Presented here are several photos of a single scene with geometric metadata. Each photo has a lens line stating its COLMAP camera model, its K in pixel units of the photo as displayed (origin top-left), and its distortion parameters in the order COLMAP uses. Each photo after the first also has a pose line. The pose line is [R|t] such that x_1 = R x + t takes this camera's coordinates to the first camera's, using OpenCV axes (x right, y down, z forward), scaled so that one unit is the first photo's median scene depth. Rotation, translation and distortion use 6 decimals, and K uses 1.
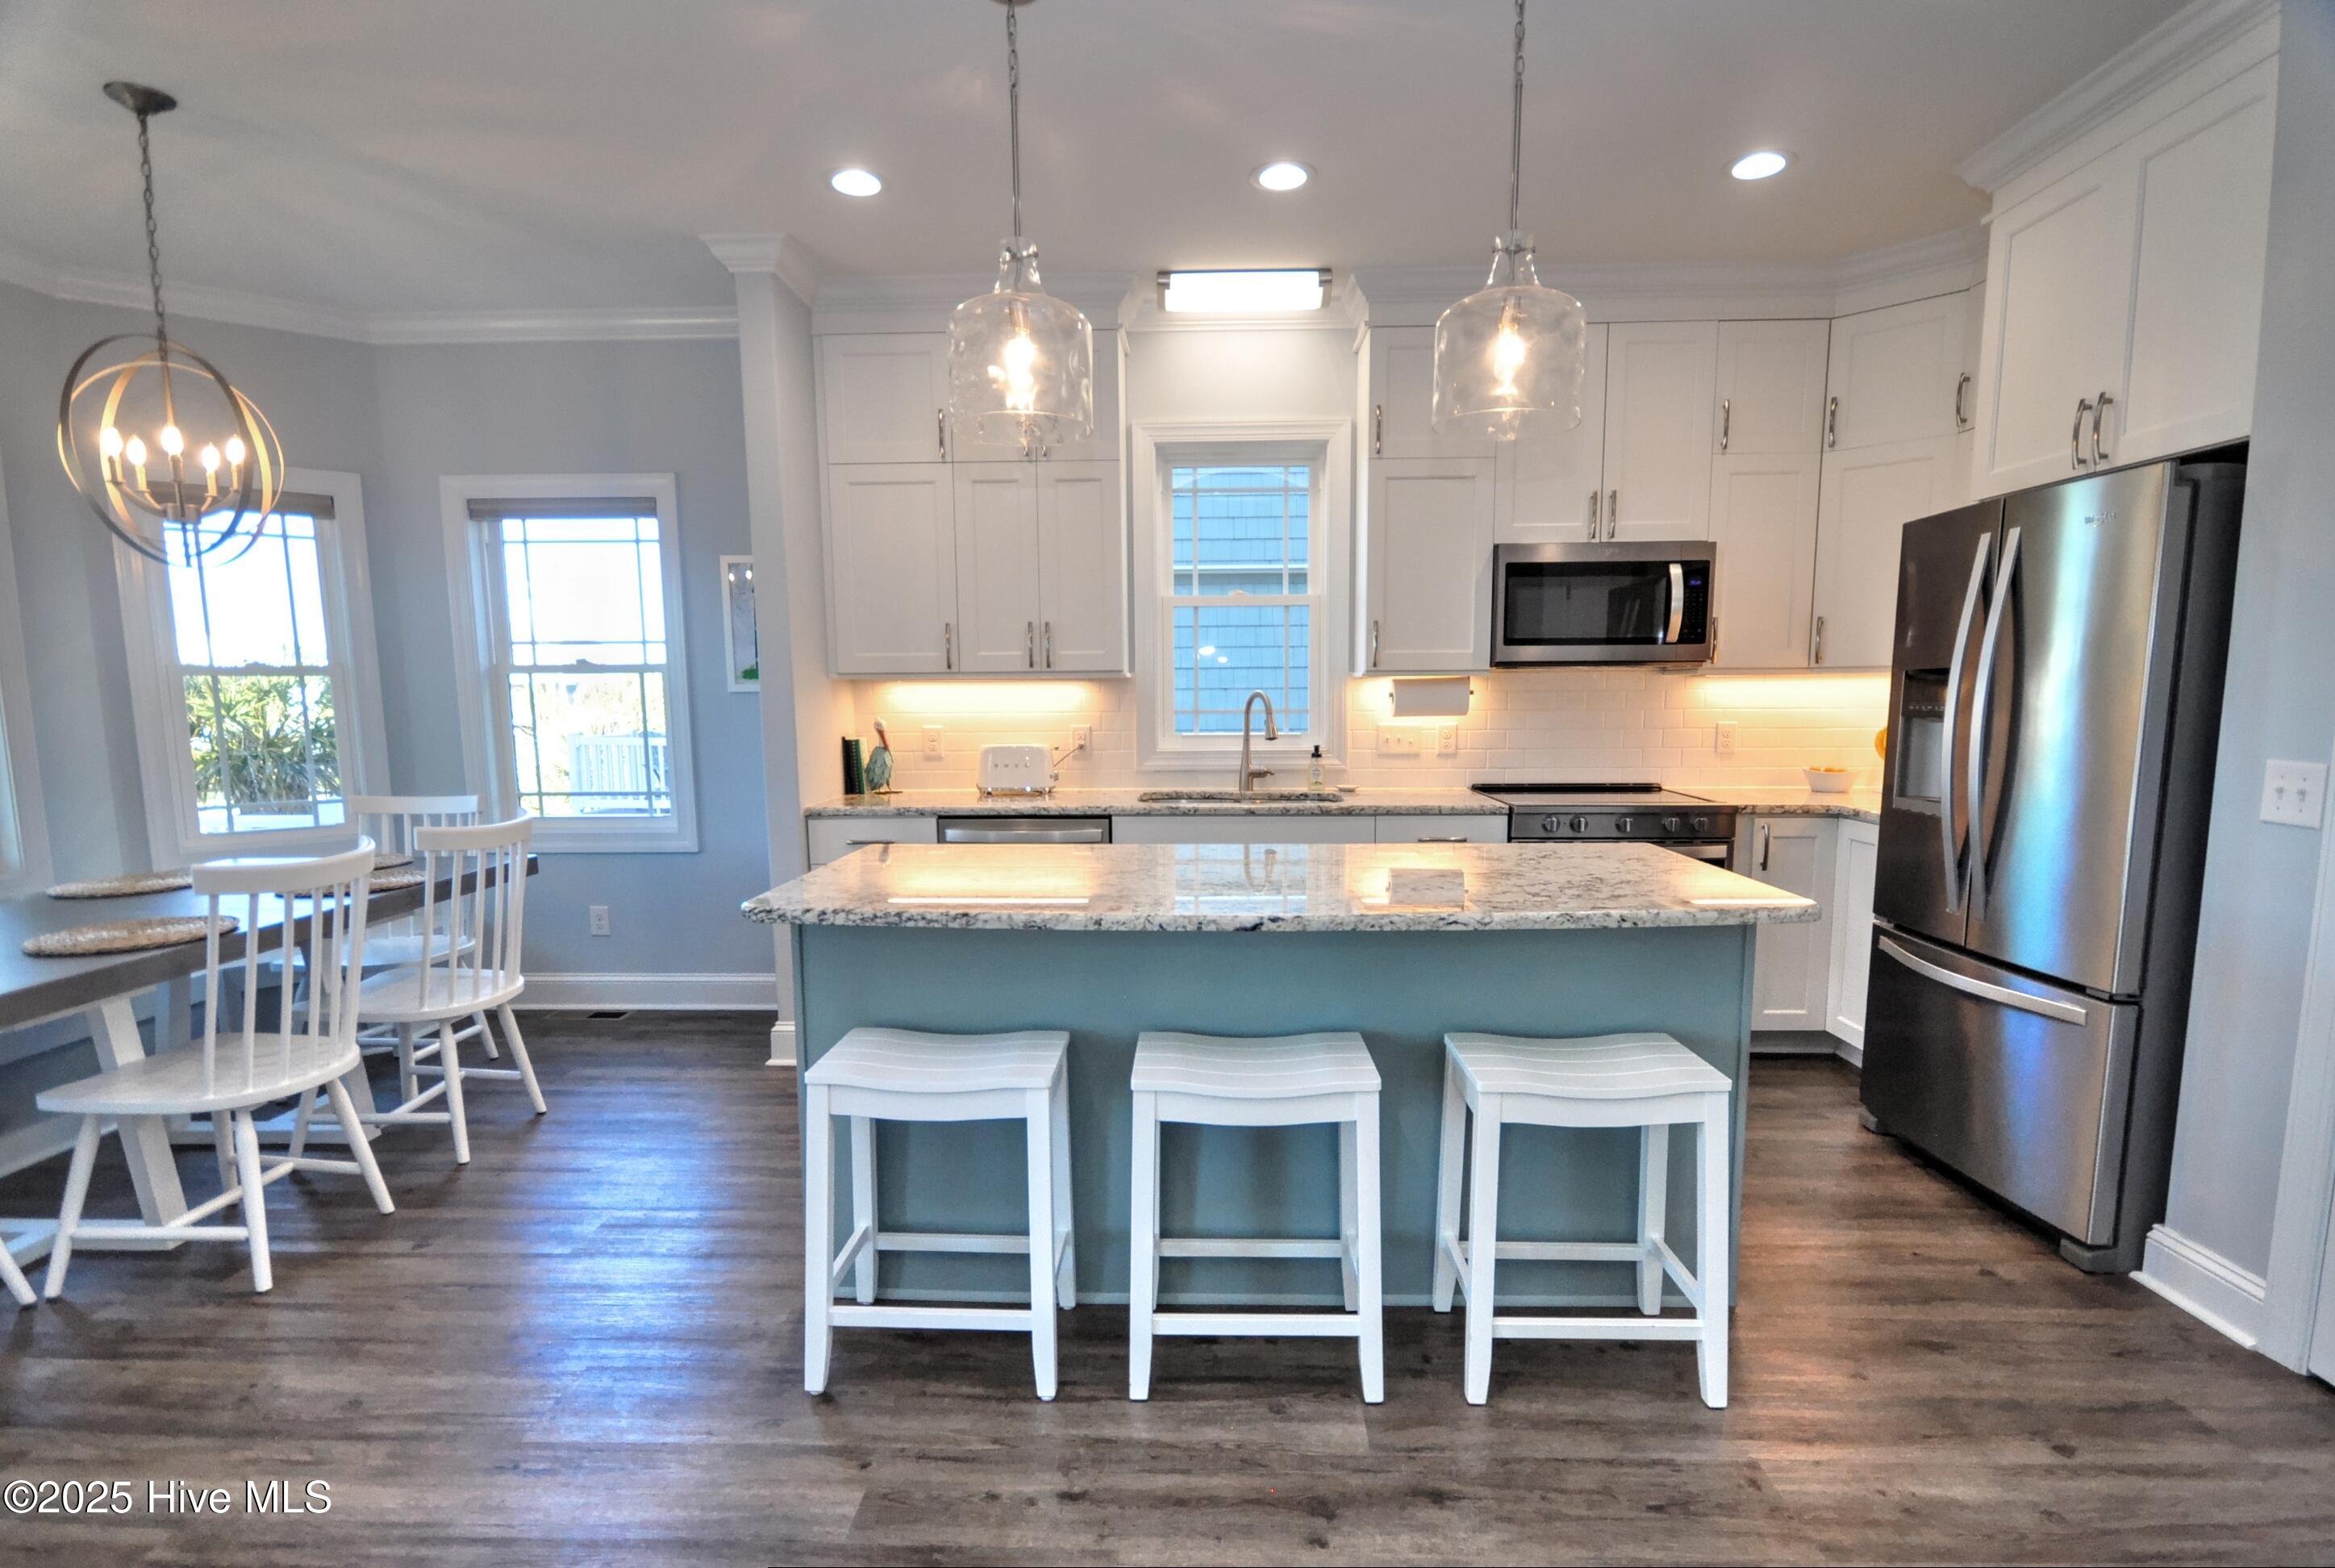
lens RADIAL K [[1127.6, 0, 1167.4], [0, 1127.6, 835.6], [0, 0, 1]] dist [0.001456, -0.003655]
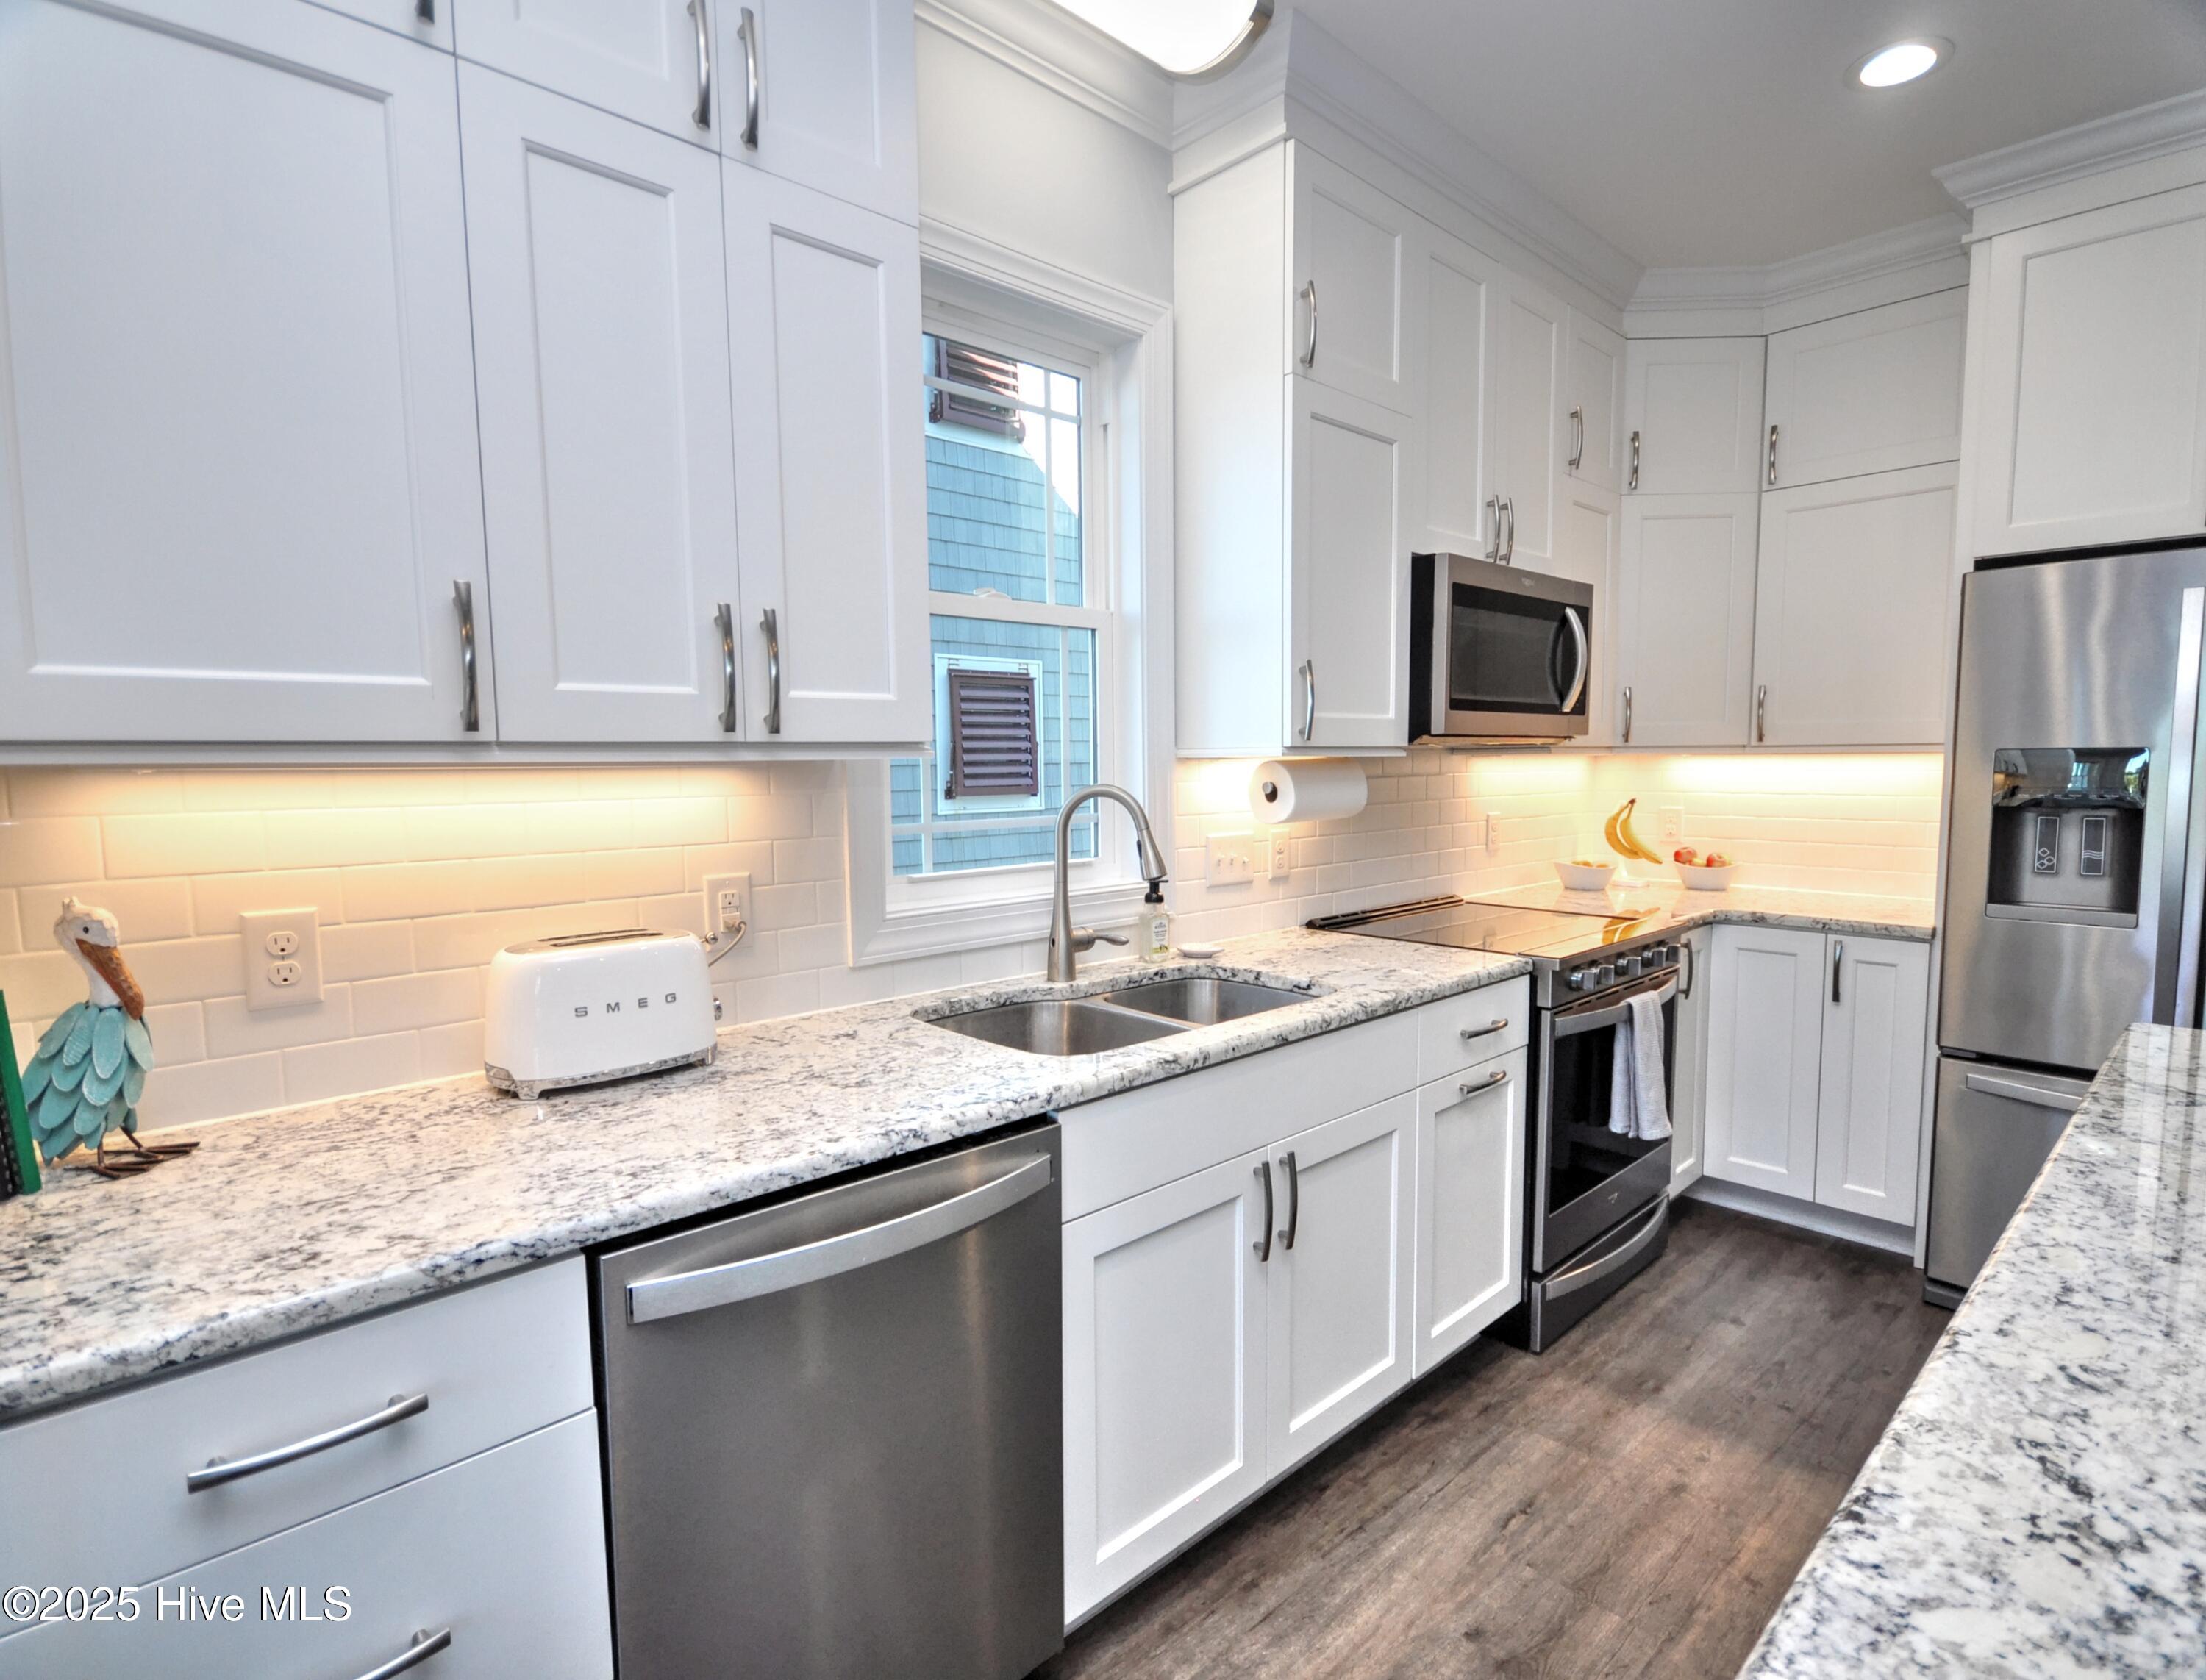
lens RADIAL K [[1120.2, 0, 1096.5], [0, 1120.2, 853.2], [0, 0, 1]] dist [-0.001429, -0.001023]
pose [[0.707908, -0.061251, 0.703644, -0.307026], [0.094850, 0.995453, -0.008772, -0.102119], [-0.699907, 0.072950, 0.710499, 0.704790]]
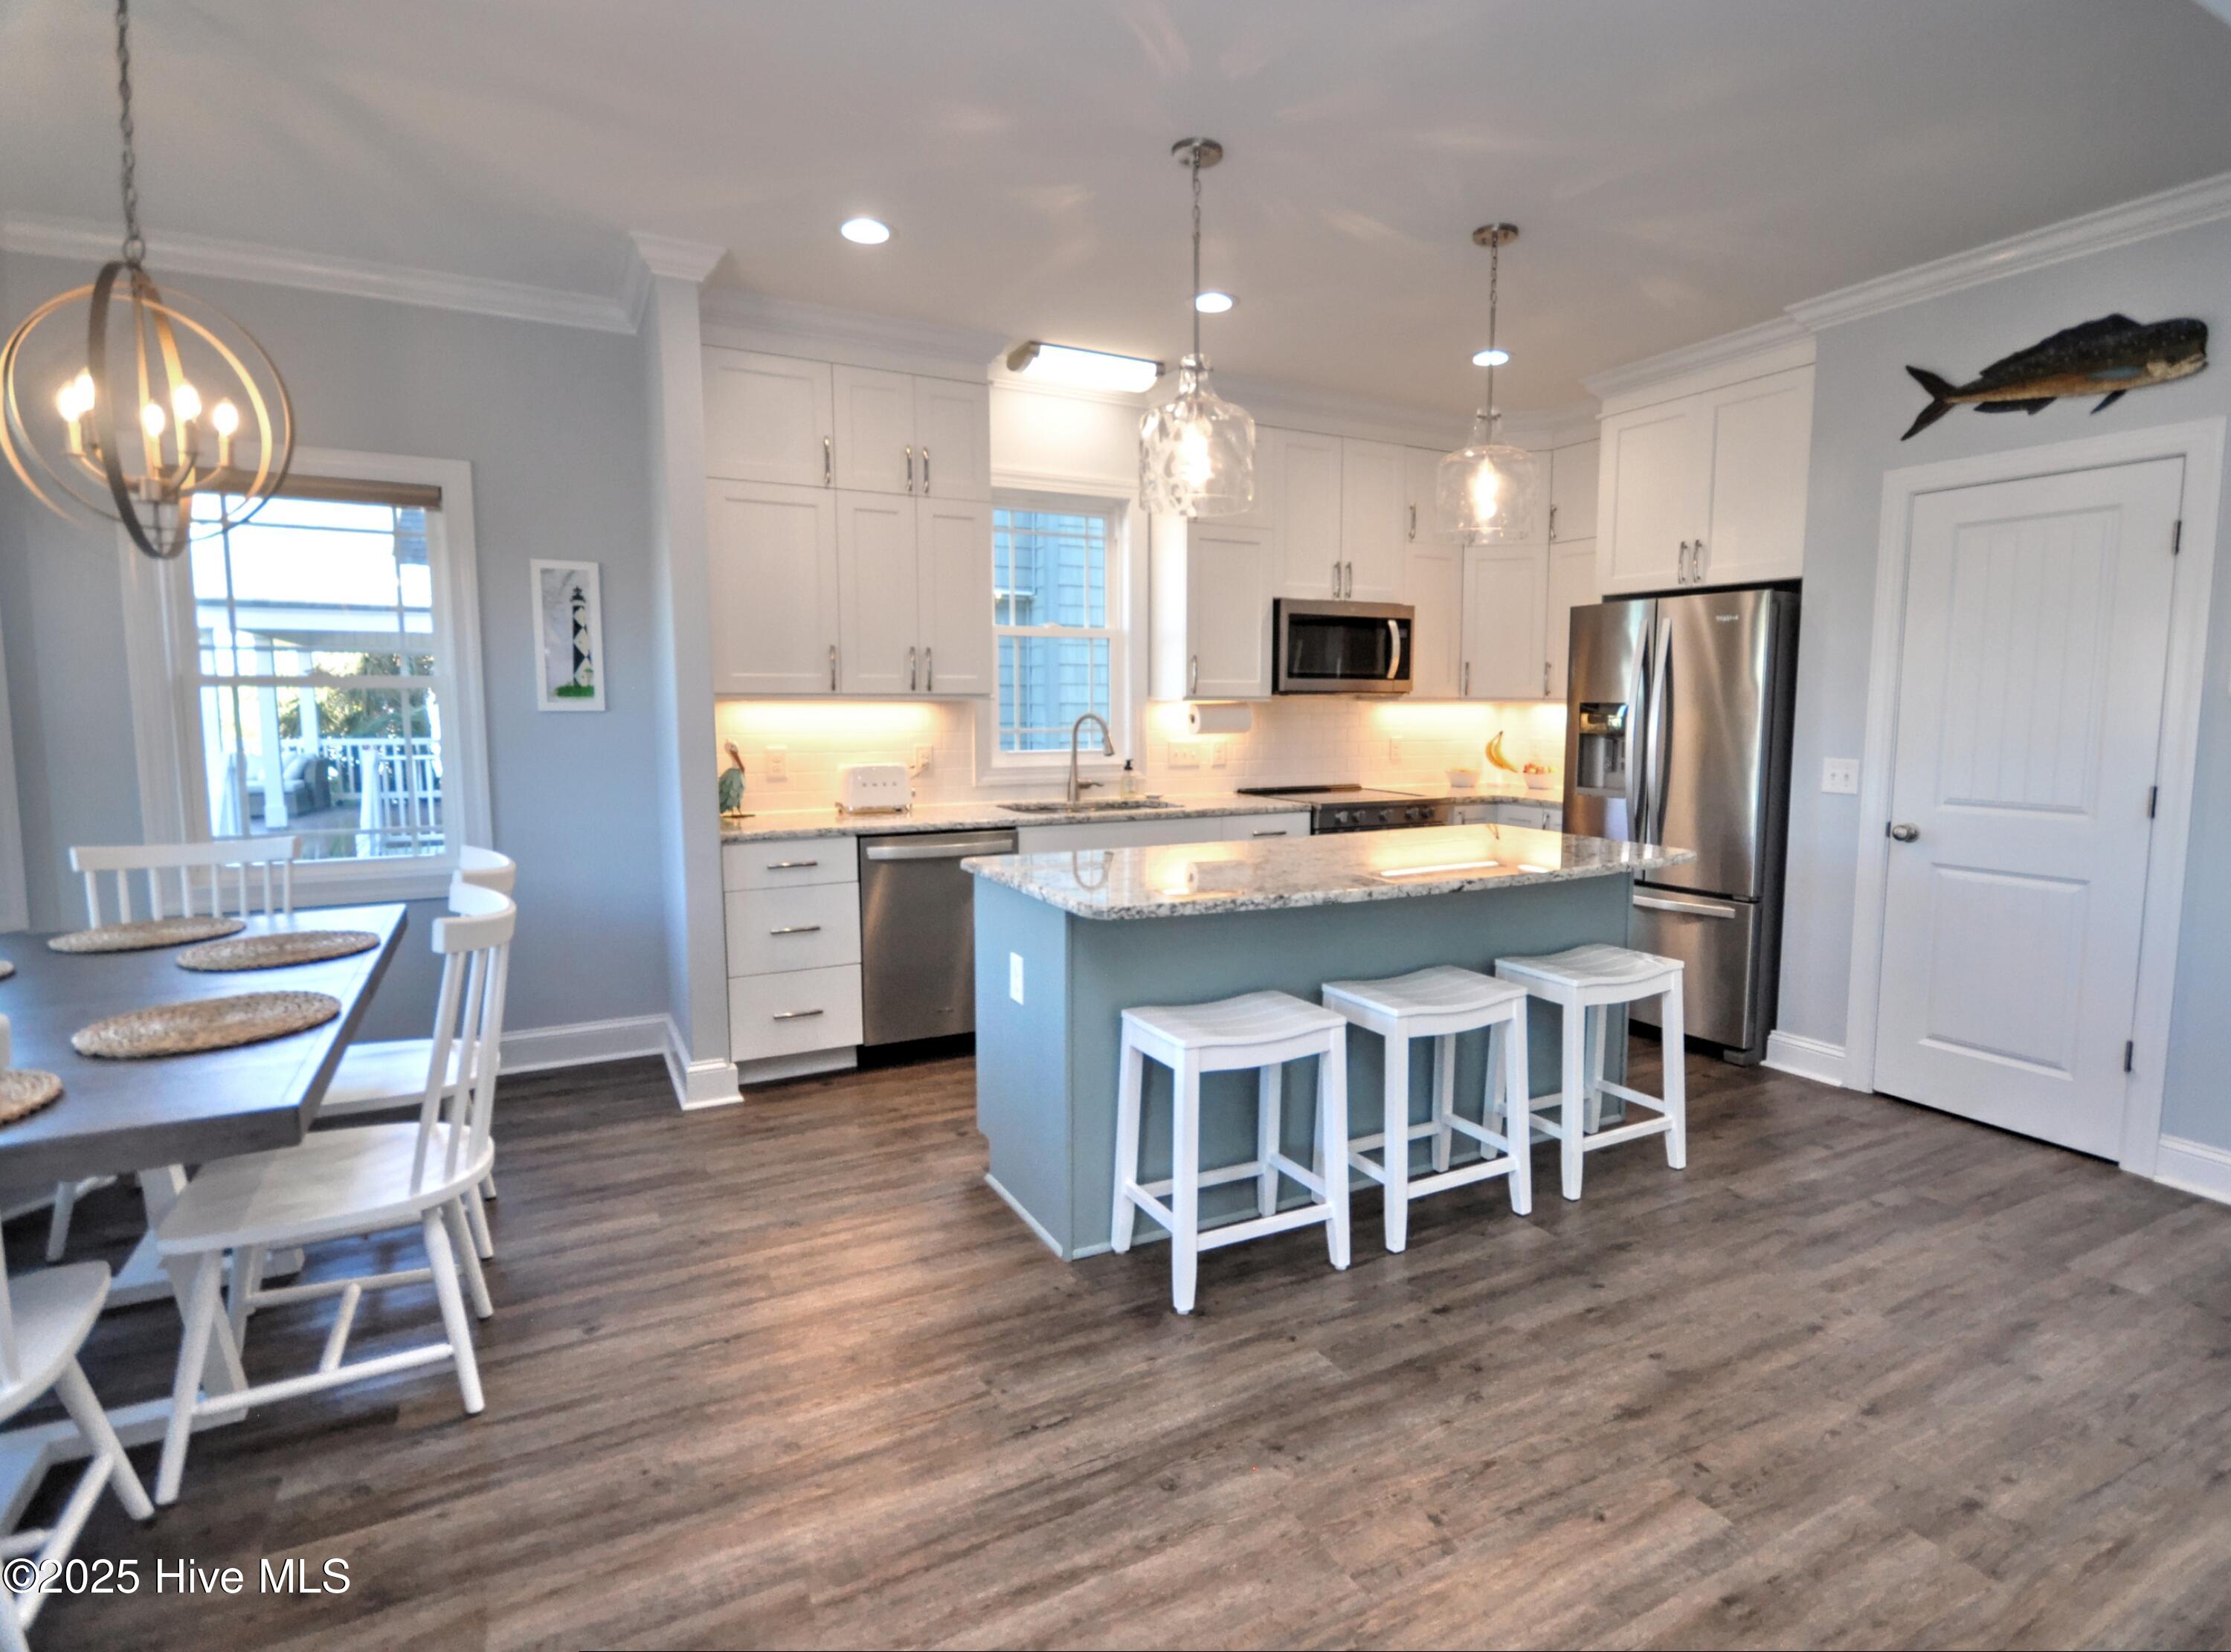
lens RADIAL K [[1121.3, 0, 1136.3], [0, 1121.3, 827.6], [0, 0, 1]] dist [-0.000108, 0.002219]
pose [[0.866954, -0.047011, 0.496166, -0.490891], [0.055649, 0.998447, -0.002636, -0.007247], [-0.495271, 0.029897, 0.868224, -0.006447]]
